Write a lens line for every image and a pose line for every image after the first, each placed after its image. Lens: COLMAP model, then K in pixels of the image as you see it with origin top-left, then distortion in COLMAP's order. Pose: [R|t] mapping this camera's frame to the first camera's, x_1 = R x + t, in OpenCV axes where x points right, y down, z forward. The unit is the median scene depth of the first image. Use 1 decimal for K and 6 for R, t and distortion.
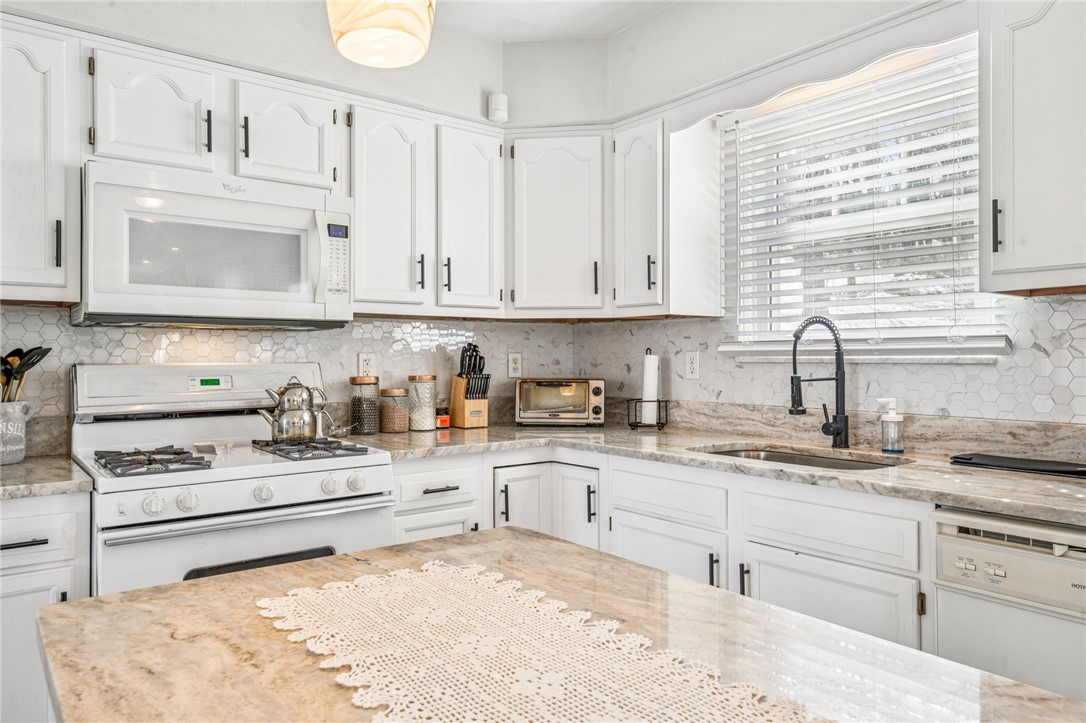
lens RADIAL K [[741.8, 0, 538.9], [0, 741.8, 353.1], [0, 0, 1]] dist [0.026238, 0.002503]
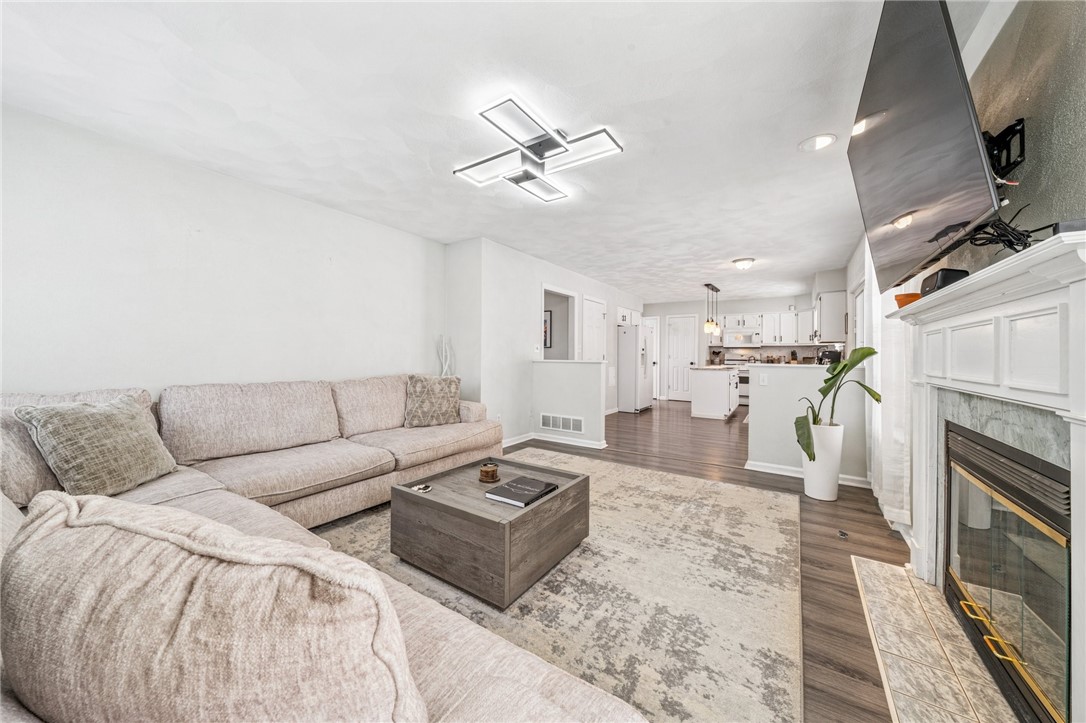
lens RADIAL K [[376.0, 0, 539.0], [0, 376.0, 354.5], [0, 0, 1]] dist [-0.004093, 0.000303]
pose [[0.314497, 0.008199, -0.949223, 2.220363], [-0.001158, 0.999965, 0.008254, -0.003083], [0.949258, -0.001497, 0.314495, -1.864907]]
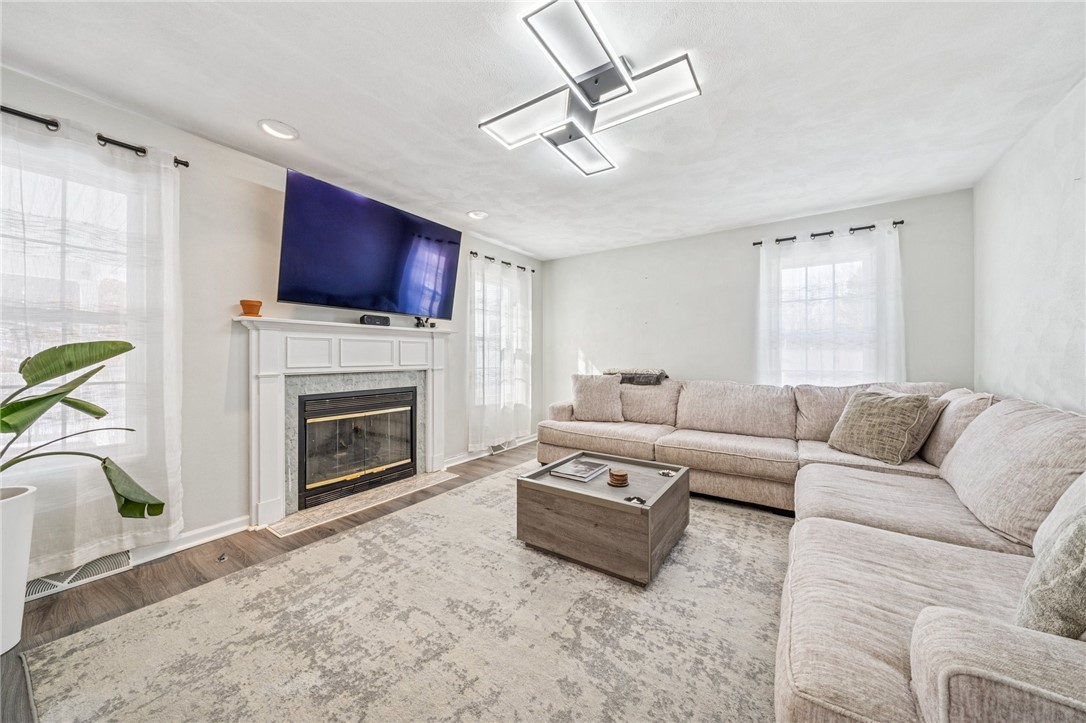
lens RADIAL K [[376.0, 0, 546.6], [0, 376.0, 355.6], [0, 0, 1]] dist [-0.004093, 0.000303]
pose [[-0.319374, 0.005853, 0.947611, 0.629173], [-0.007835, 0.999930, -0.008817, 0.011925], [-0.947596, -0.010240, -0.319306, -1.279553]]
